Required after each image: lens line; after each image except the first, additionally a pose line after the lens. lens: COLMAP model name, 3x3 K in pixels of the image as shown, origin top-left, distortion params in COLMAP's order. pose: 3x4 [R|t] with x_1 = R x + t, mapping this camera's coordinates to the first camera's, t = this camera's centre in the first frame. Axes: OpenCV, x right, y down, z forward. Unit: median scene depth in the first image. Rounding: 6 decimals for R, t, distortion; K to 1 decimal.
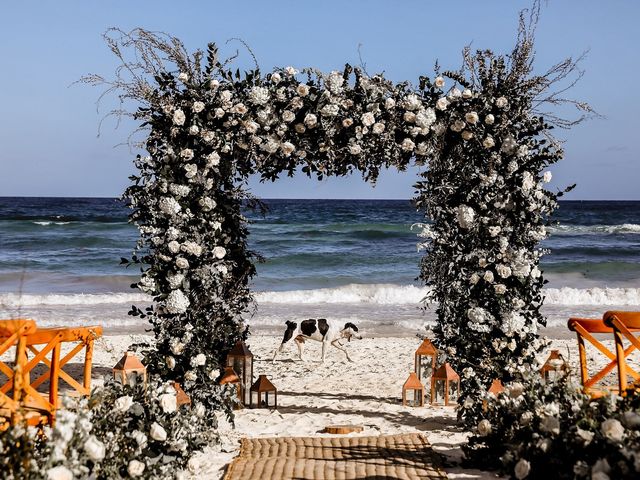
lens RADIAL K [[1001.6, 0, 320.0], [0, 1001.6, 240.0], [0, 0, 1]] dist [0.022230, -0.000076]
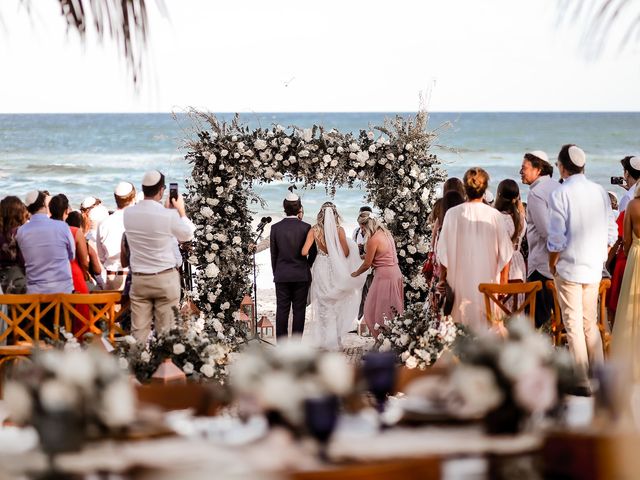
lens RADIAL K [[694.0, 0, 320.0], [0, 694.0, 240.0], [0, 0, 1]] dist [-0.097220, 0.002873]
pose [[0.999633, -0.008256, 0.025788, 0.005310], [0.007635, 0.999680, 0.024109, -0.013598], [-0.025979, -0.023904, 0.999377, -0.131447]]
